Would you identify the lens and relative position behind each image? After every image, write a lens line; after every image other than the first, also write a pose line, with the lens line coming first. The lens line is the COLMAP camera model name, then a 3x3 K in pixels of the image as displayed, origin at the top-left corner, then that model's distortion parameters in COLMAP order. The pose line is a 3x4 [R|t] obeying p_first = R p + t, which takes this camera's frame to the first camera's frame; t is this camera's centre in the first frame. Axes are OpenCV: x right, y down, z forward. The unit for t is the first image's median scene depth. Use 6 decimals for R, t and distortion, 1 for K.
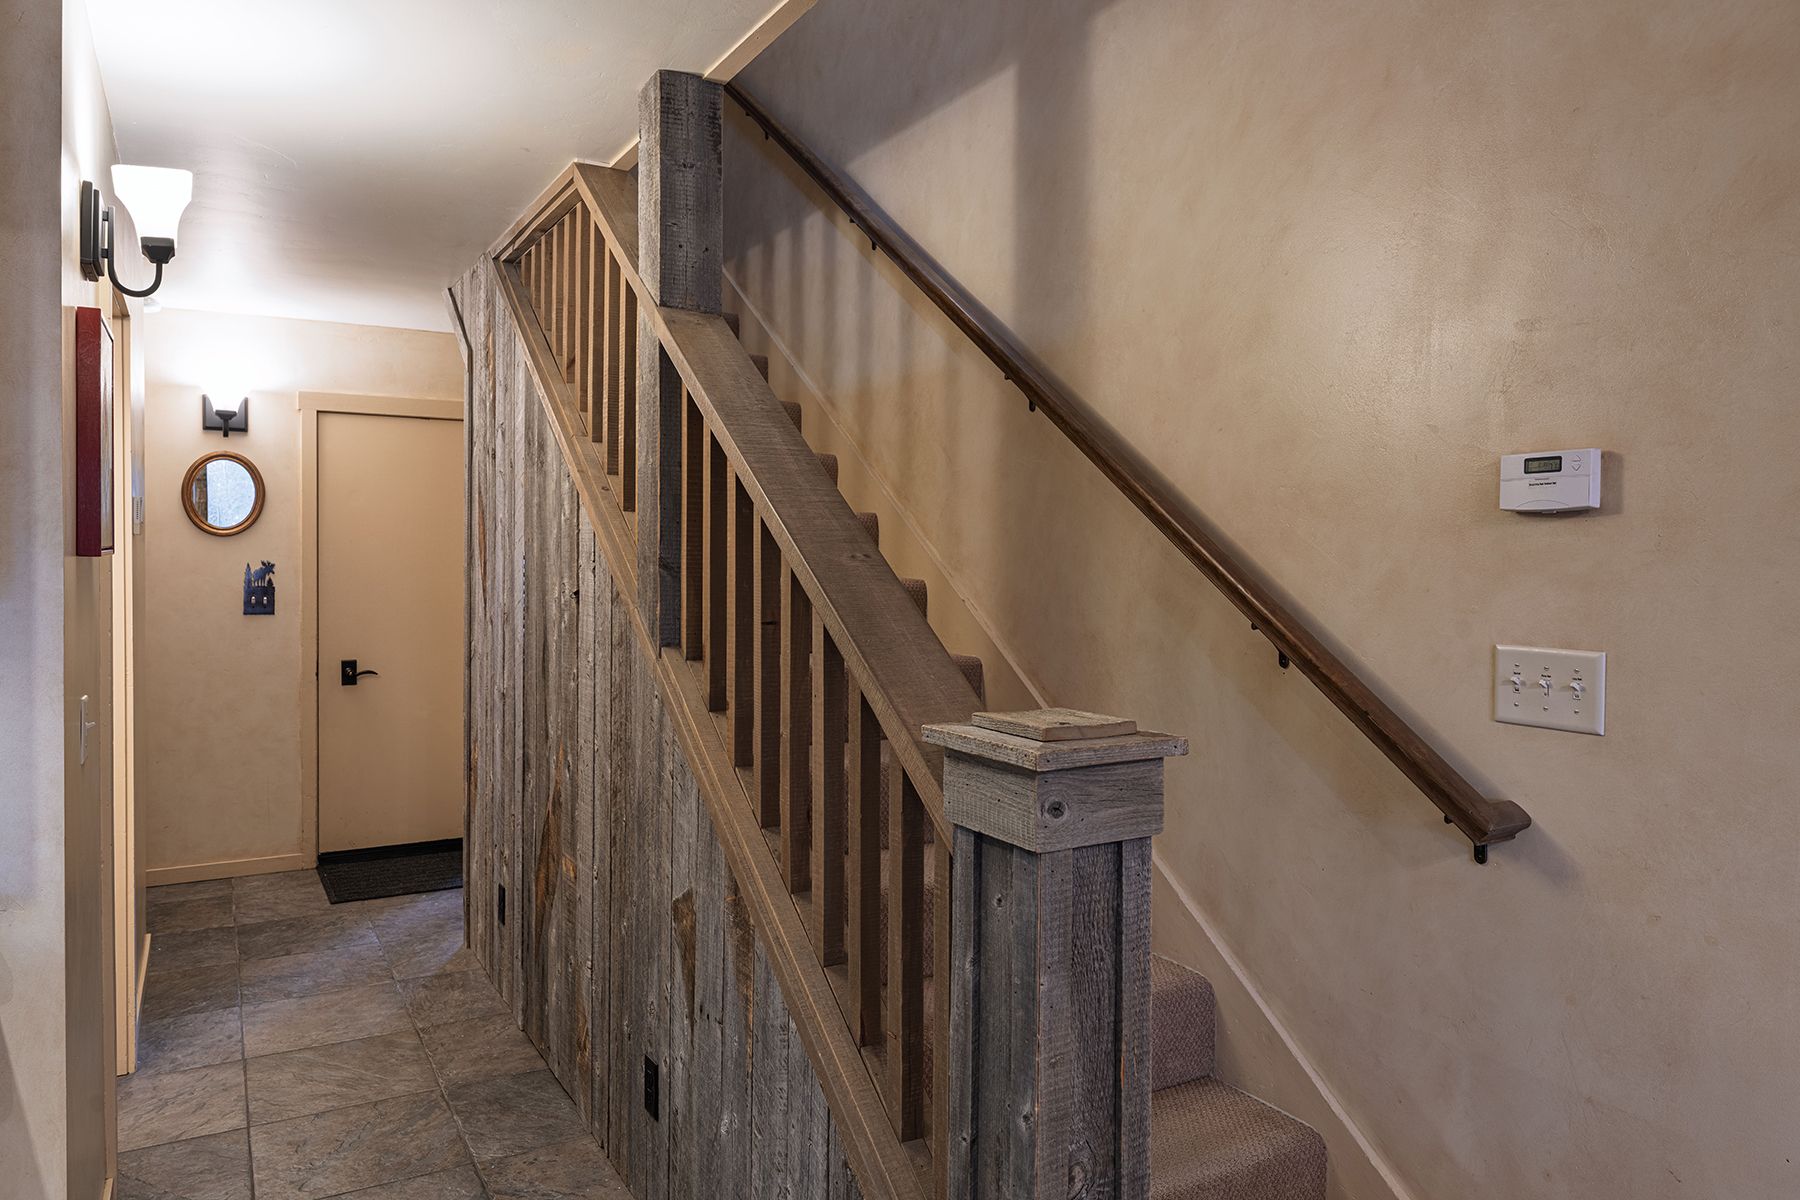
lens RADIAL K [[1232.2, 0, 897.4], [0, 1232.2, 588.6], [0, 0, 1]] dist [0.007062, -0.000471]
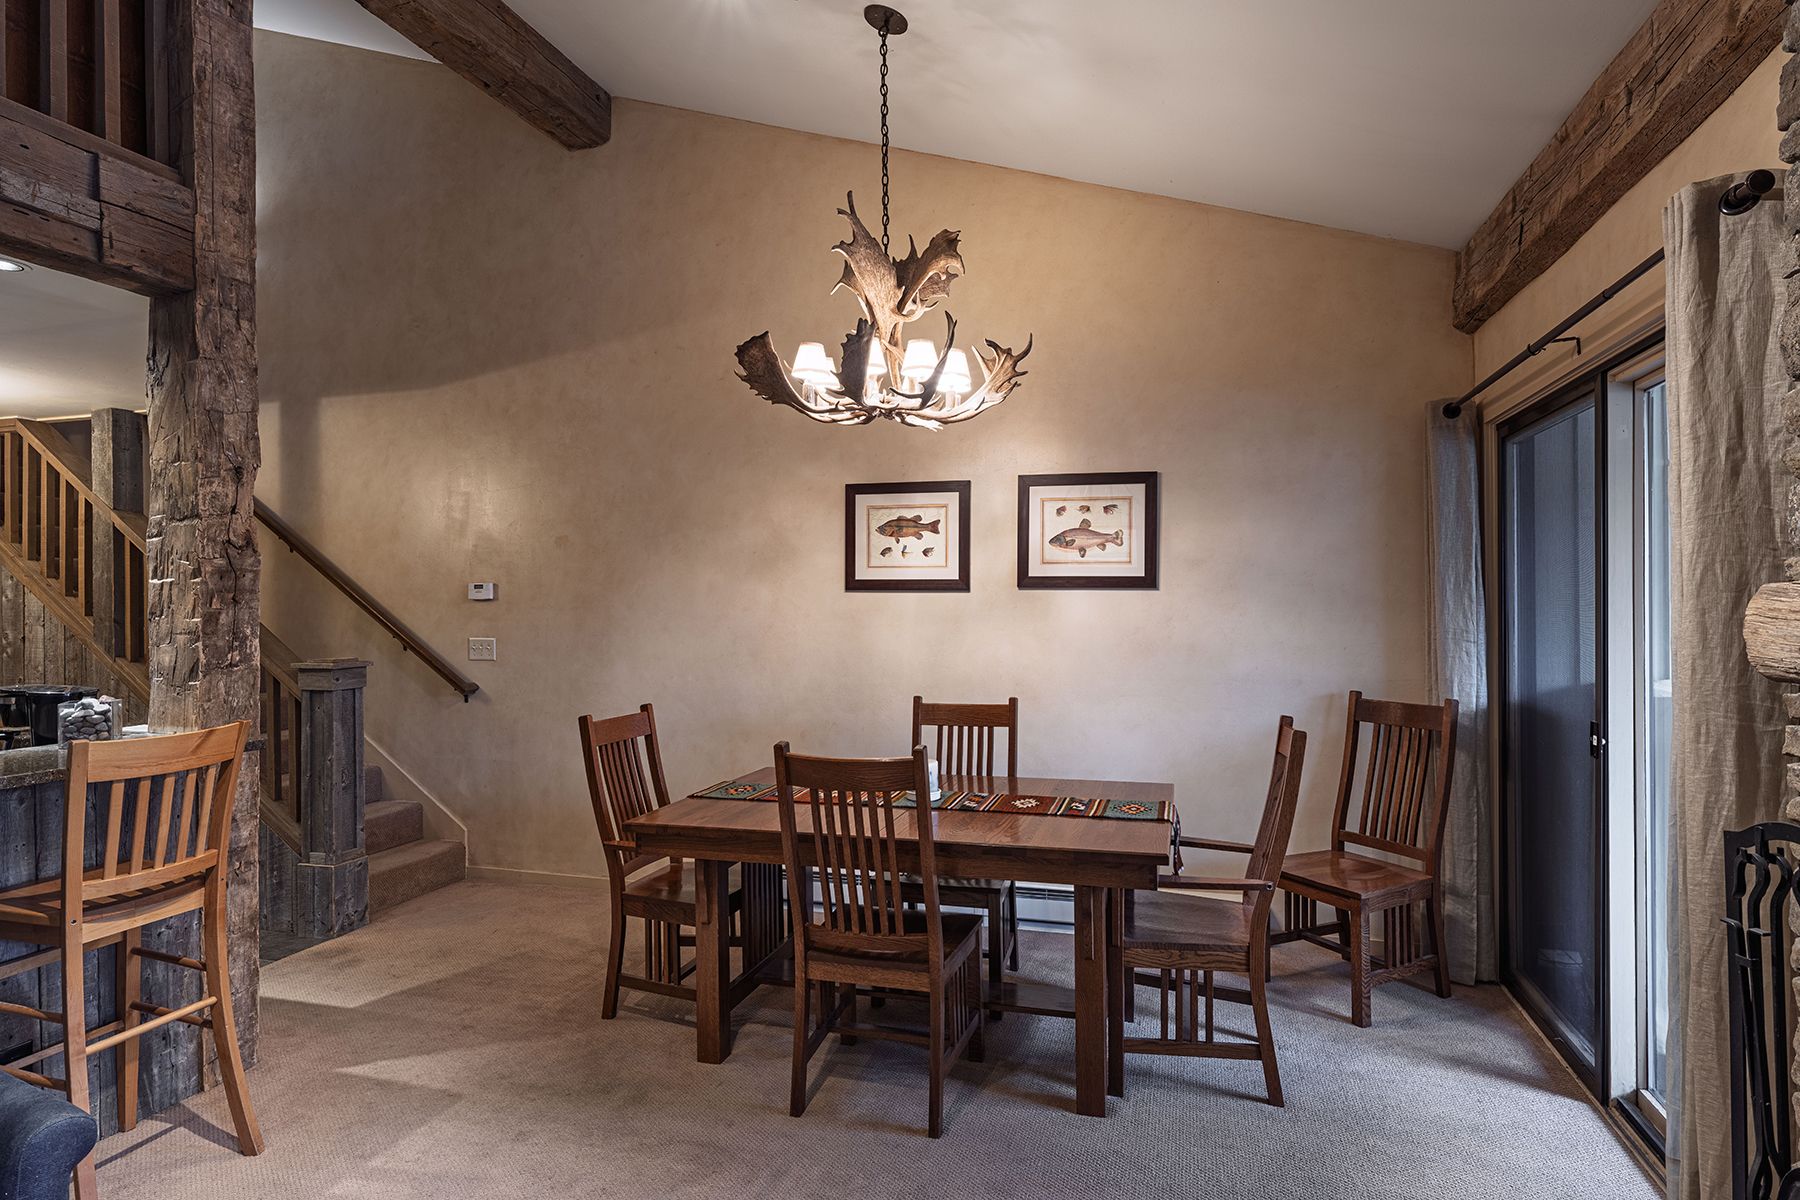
lens RADIAL K [[972.9, 0, 897.9], [0, 972.9, 600.1], [0, 0, 1]] dist [-0.002383, -0.000496]
pose [[0.733414, -0.009908, 0.679710, -0.425520], [0.031751, 0.999302, -0.019693, 0.028047], [-0.679040, 0.036025, 0.733217, -1.598004]]
